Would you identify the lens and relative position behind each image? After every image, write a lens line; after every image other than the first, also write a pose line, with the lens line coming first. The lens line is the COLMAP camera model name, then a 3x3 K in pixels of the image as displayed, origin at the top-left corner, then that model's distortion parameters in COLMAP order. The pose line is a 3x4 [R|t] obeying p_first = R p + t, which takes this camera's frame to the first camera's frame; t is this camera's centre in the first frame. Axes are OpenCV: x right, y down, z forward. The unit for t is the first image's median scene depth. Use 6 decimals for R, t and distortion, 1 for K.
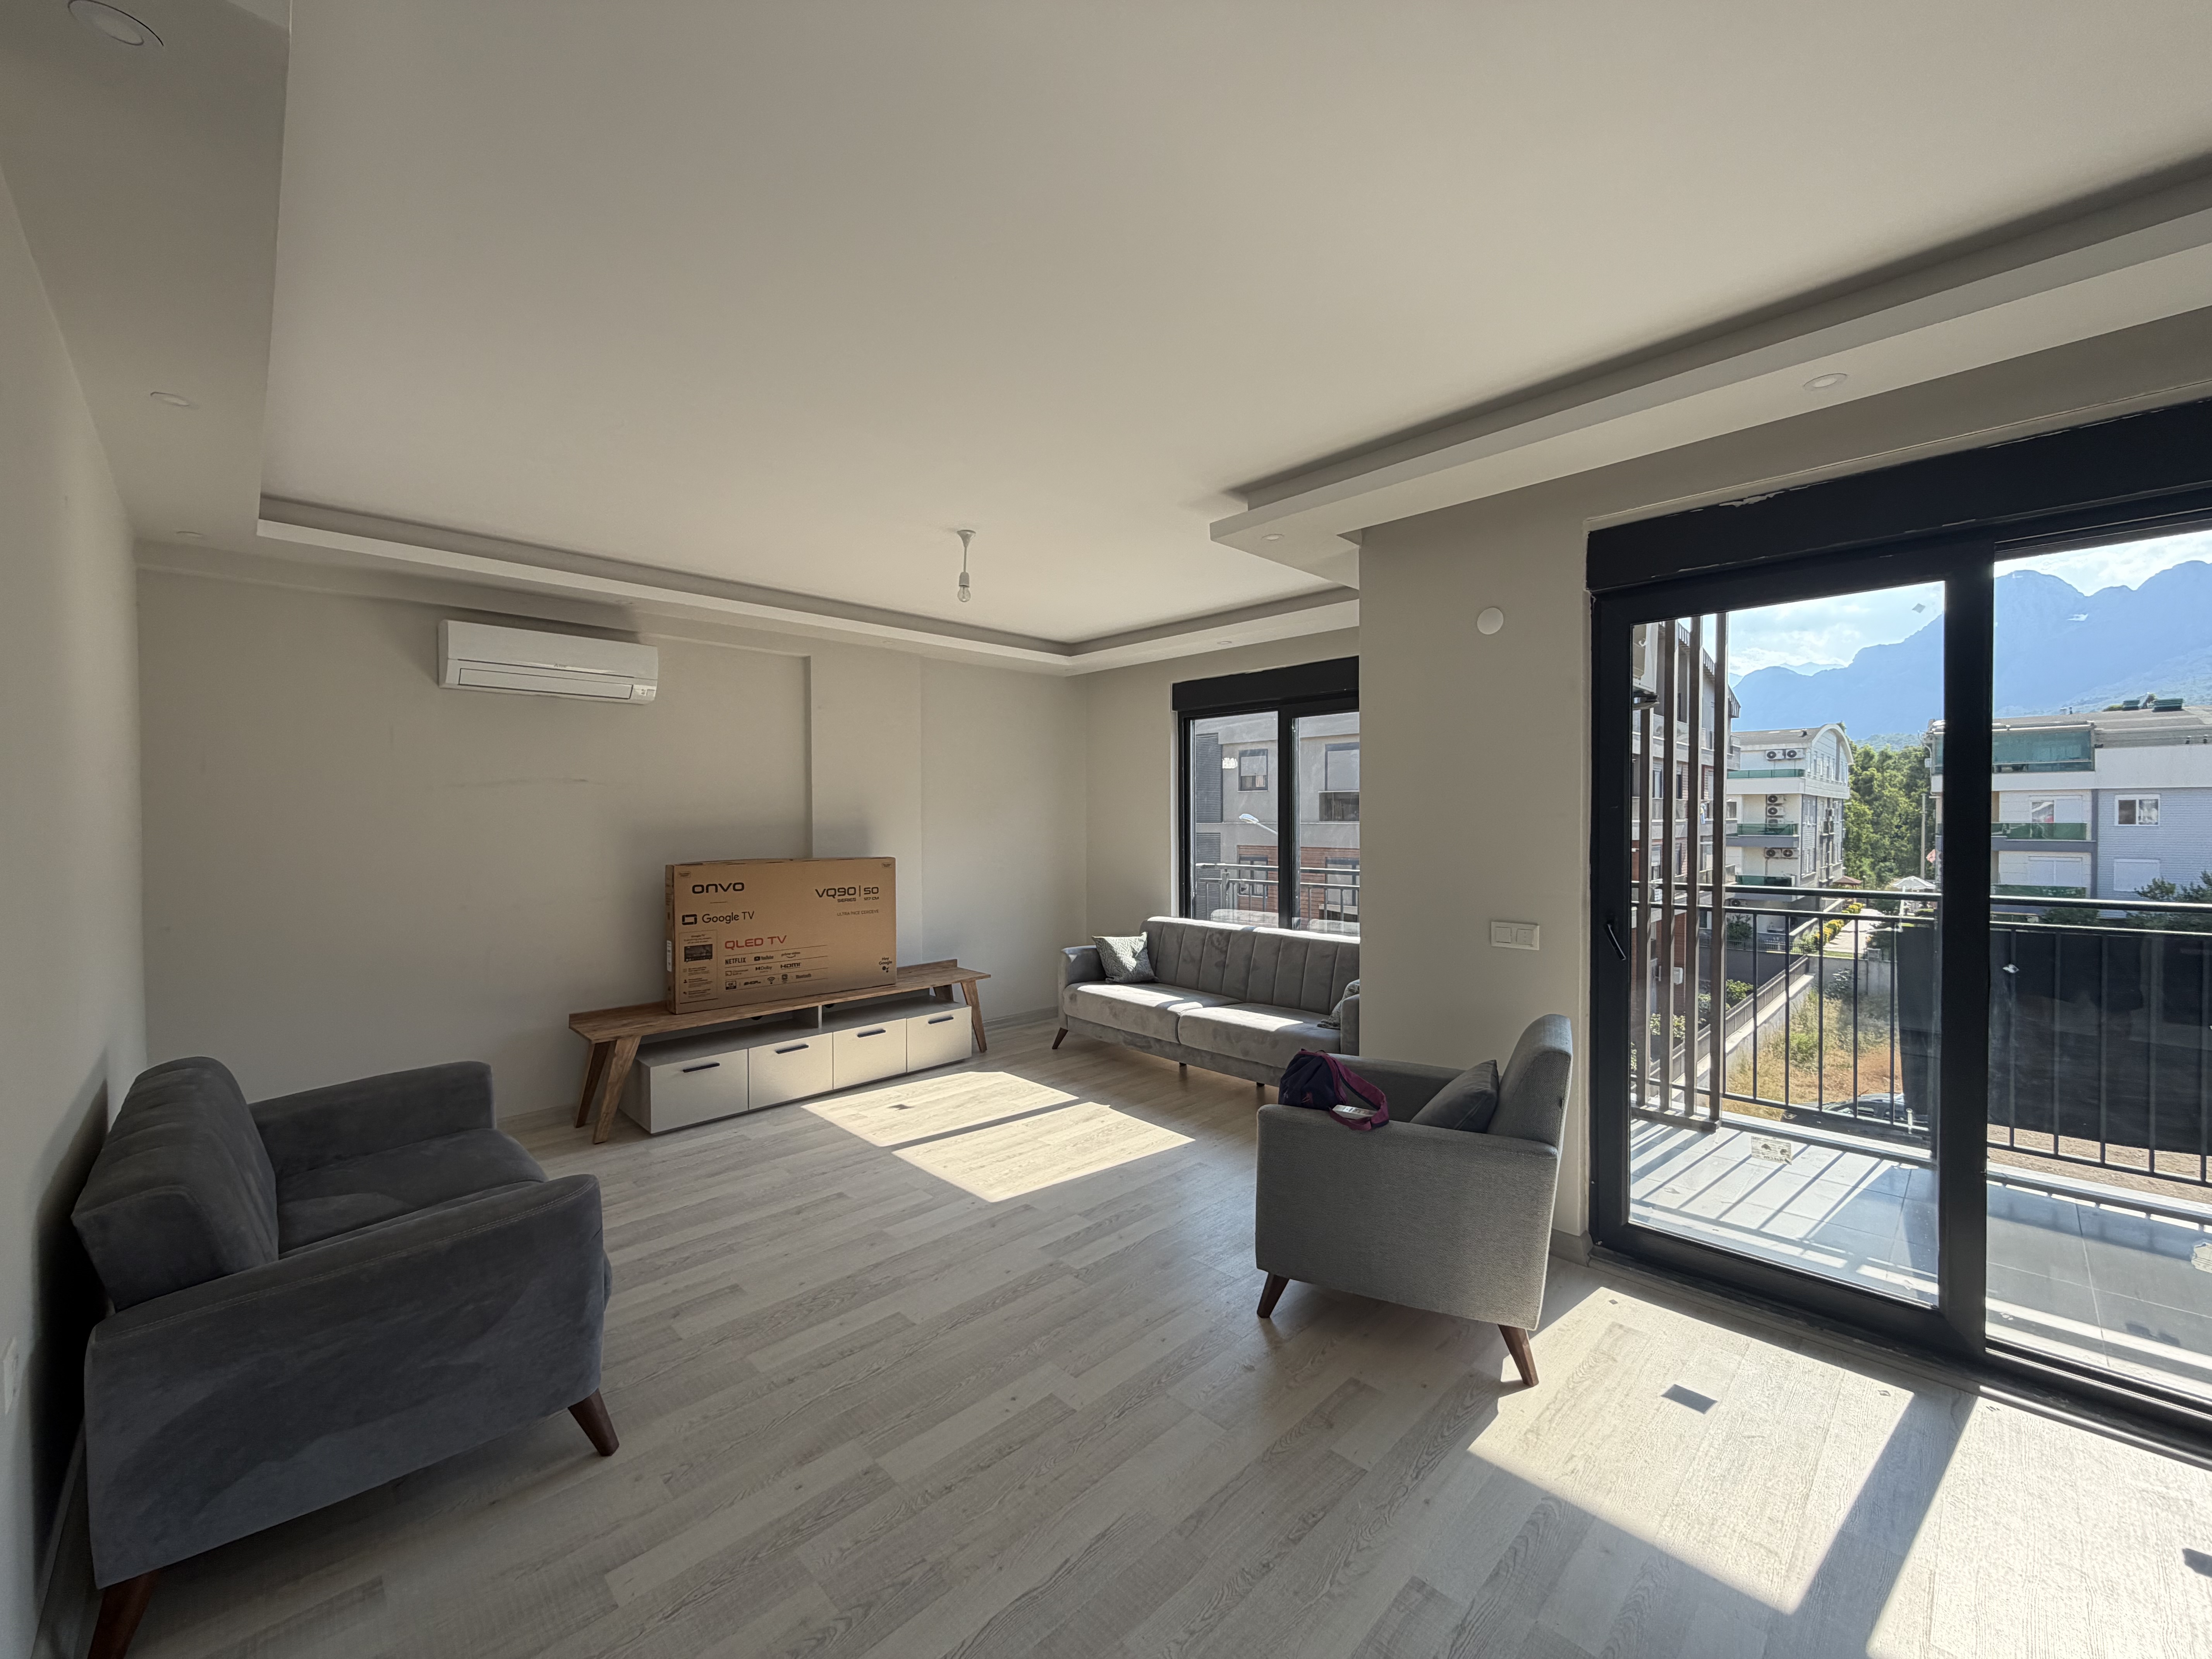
lens RADIAL K [[885.0, 0, 1097.6], [0, 885.0, 837.6], [0, 0, 1]] dist [0.000131, 0.000369]
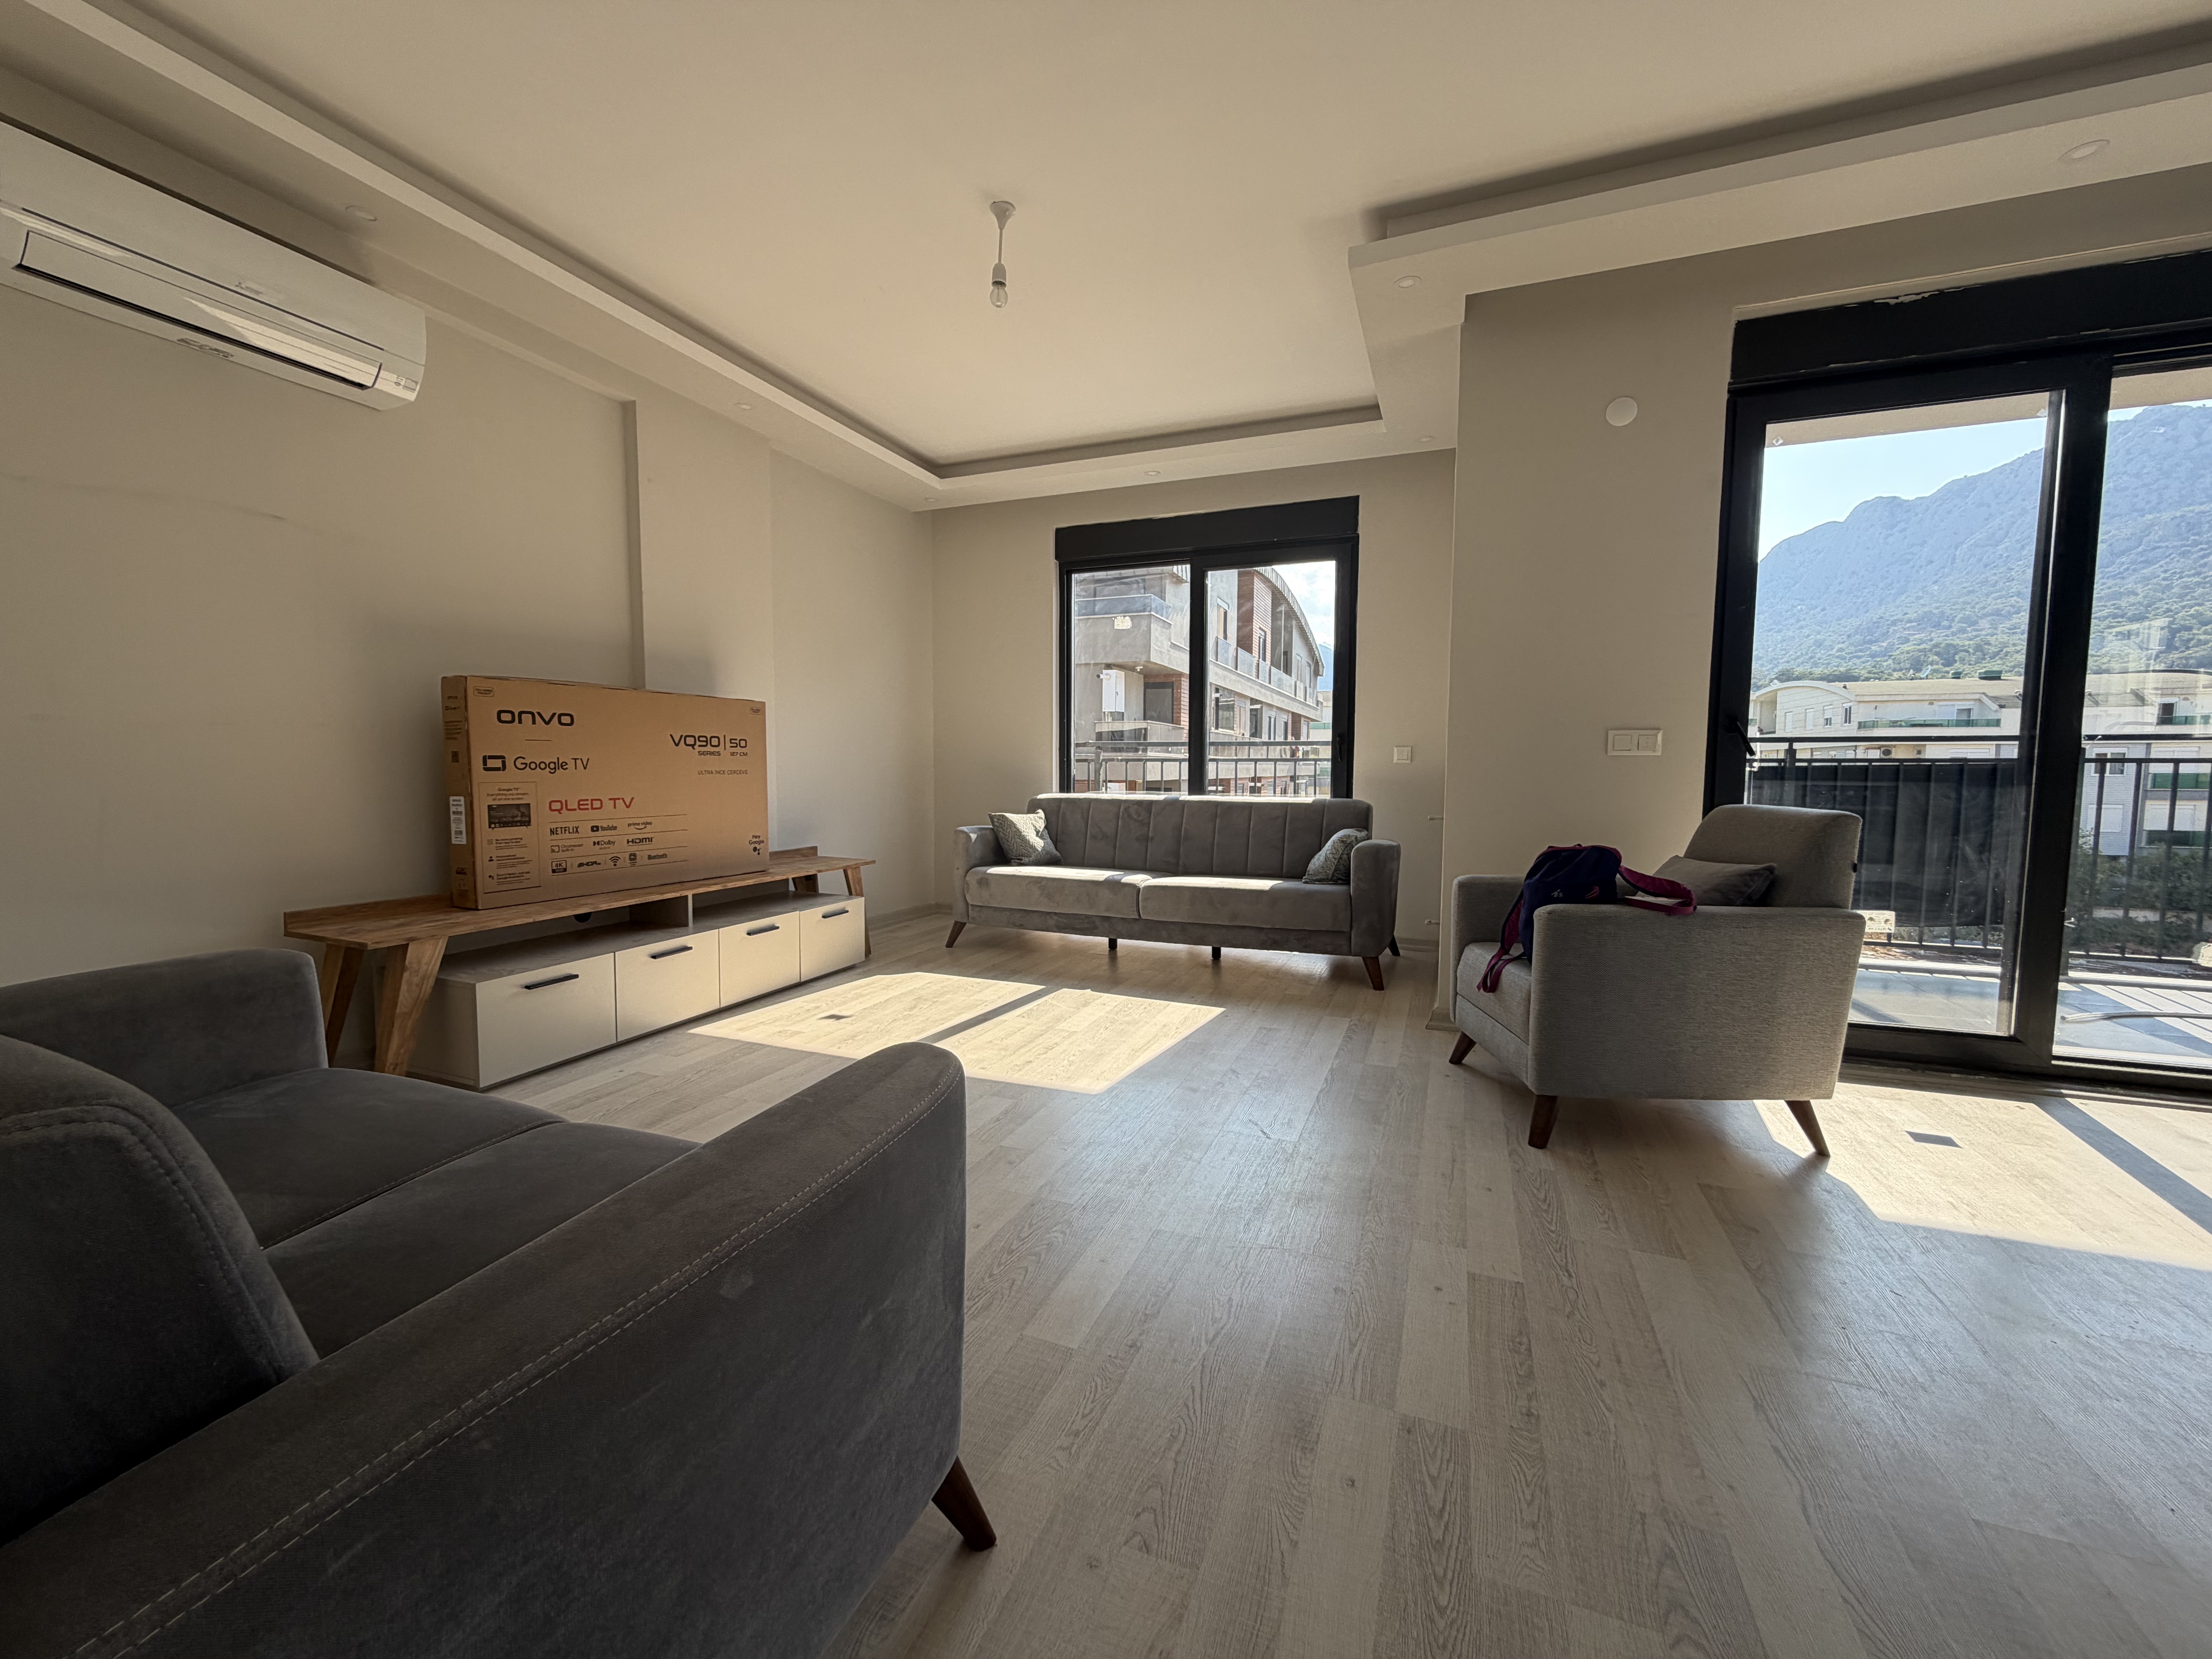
lens RADIAL K [[885.0, 0, 1102.6], [0, 885.0, 835.3], [0, 0, 1]] dist [0.000131, 0.000369]
pose [[0.913469, -0.022026, 0.406311, -0.305015], [-0.000706, 0.998447, 0.055713, 0.103738], [-0.406907, -0.051179, 0.912035, 0.221024]]
